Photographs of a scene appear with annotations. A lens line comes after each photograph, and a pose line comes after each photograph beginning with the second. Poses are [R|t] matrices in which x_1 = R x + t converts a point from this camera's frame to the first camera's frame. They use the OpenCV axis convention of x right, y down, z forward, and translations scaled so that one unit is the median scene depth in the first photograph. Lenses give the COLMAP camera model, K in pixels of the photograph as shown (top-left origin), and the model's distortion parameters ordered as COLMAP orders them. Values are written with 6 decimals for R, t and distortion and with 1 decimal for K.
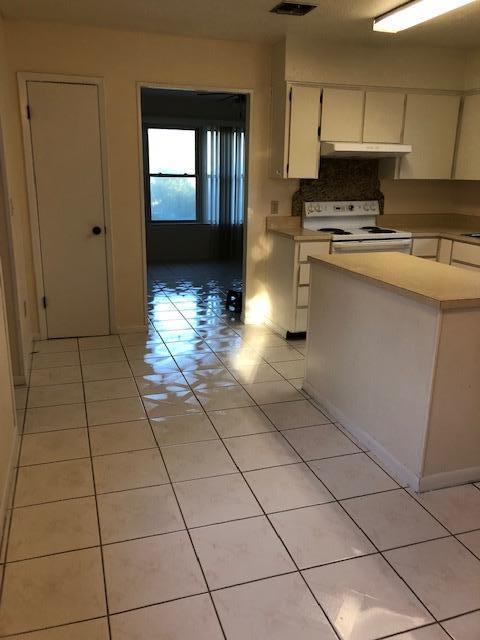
lens RADIAL K [[521.0, 0, 243.3], [0, 521.0, 315.1], [0, 0, 1]] dist [0.037563, -0.037387]
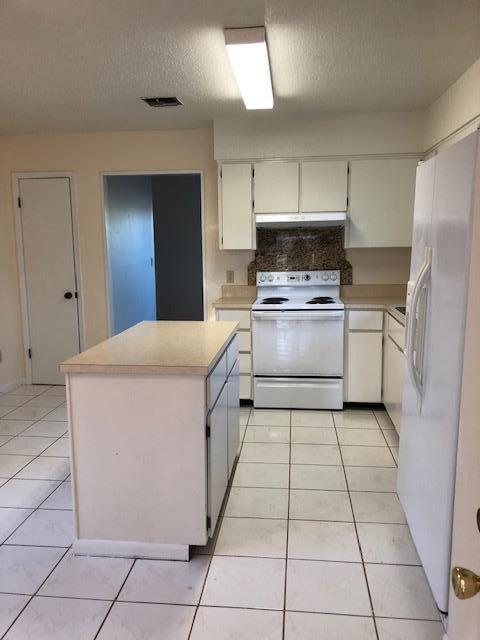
lens RADIAL K [[521.0, 0, 245.1], [0, 521.0, 330.7], [0, 0, 1]] dist [0.037563, -0.037387]
pose [[0.911150, 0.044691, -0.409644, 0.558971], [-0.086182, 0.992784, -0.083382, -0.017895], [0.402962, 0.111277, 0.908427, 0.091039]]
